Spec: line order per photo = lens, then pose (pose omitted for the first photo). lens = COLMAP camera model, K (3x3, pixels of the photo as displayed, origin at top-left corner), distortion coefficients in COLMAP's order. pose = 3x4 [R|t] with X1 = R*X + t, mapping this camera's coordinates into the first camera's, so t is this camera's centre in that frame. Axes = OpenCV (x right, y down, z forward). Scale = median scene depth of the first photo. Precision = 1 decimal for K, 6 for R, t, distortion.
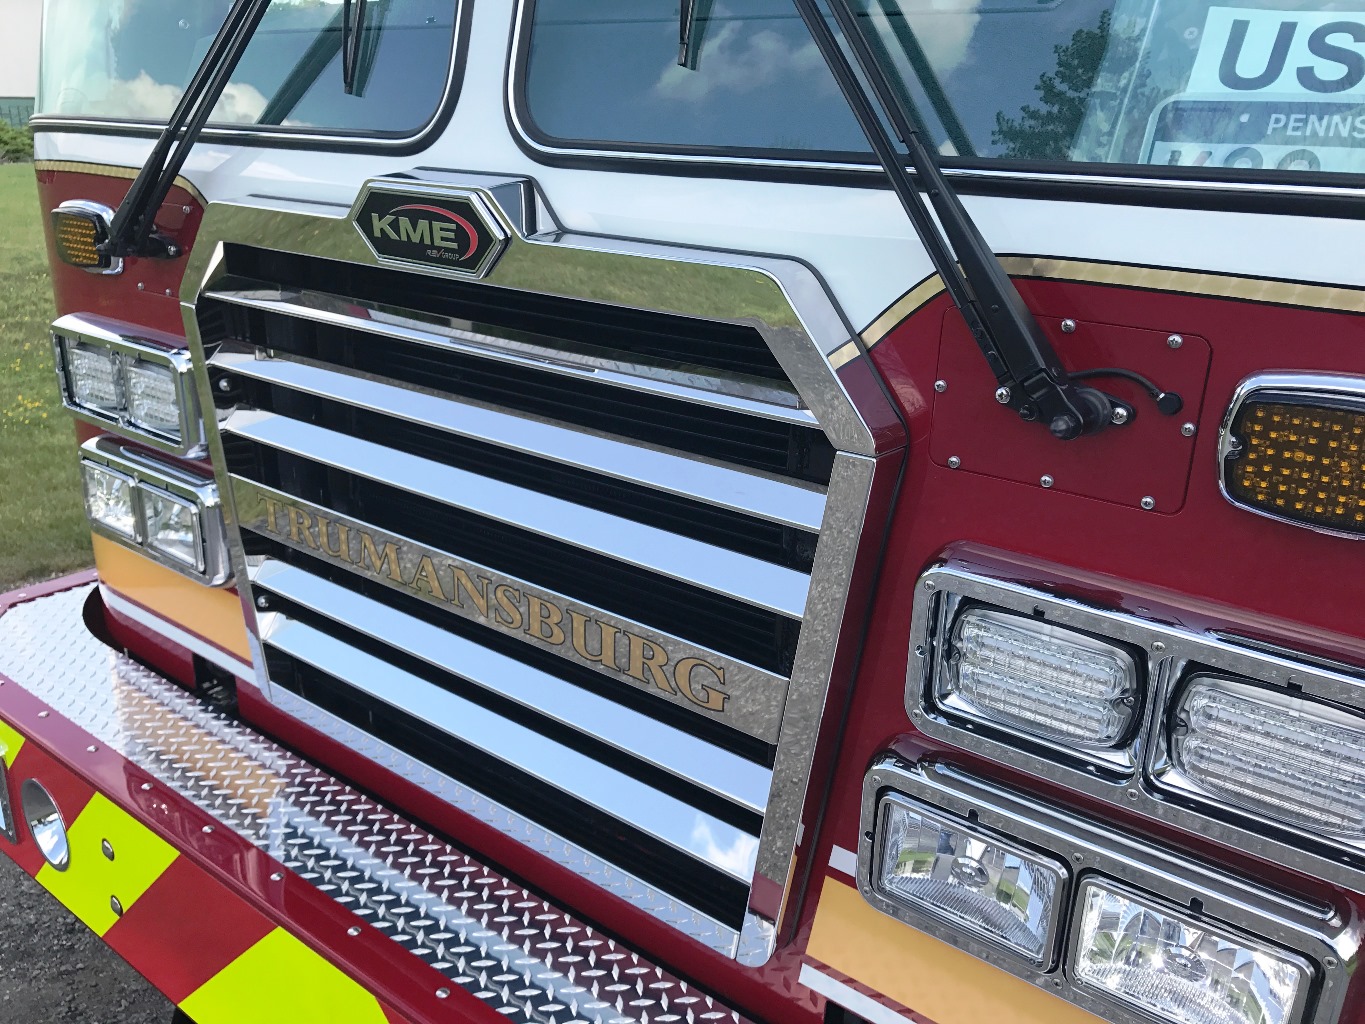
lens RADIAL K [[1126.7, 0, 674.2], [0, 1126.7, 502.8], [0, 0, 1]] dist [0.034282, -0.043962]
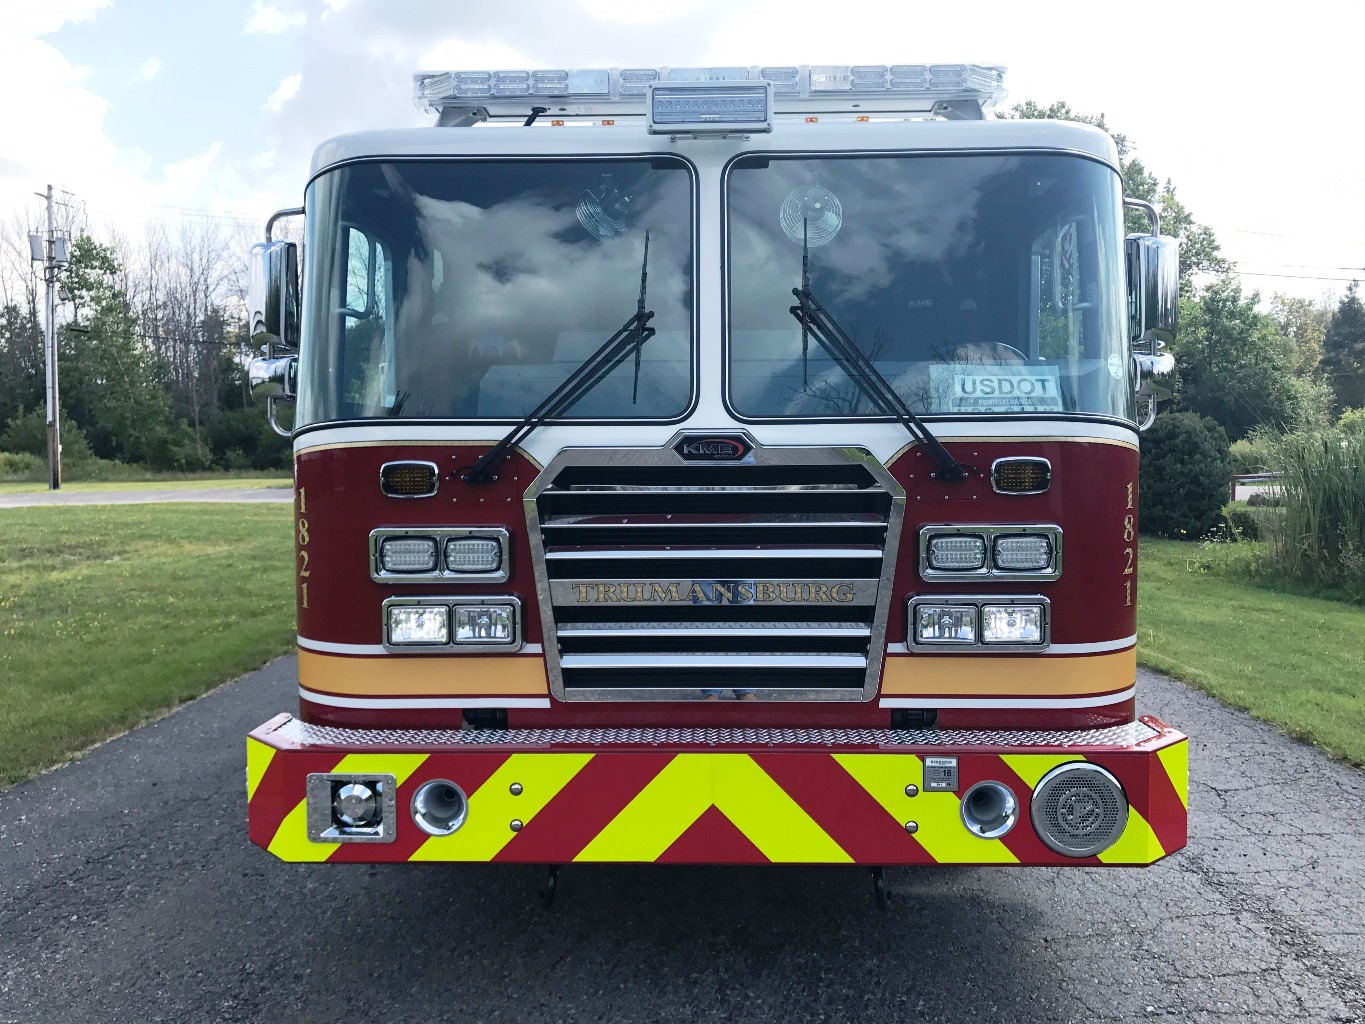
lens RADIAL K [[1126.7, 0, 674.2], [0, 1126.7, 502.8], [0, 0, 1]] dist [0.034282, -0.043962]
pose [[0.804274, -0.082329, 0.588529, -2.167688], [0.218869, 0.961778, -0.164560, 0.346594], [-0.552486, 0.261162, 0.791552, -1.186737]]
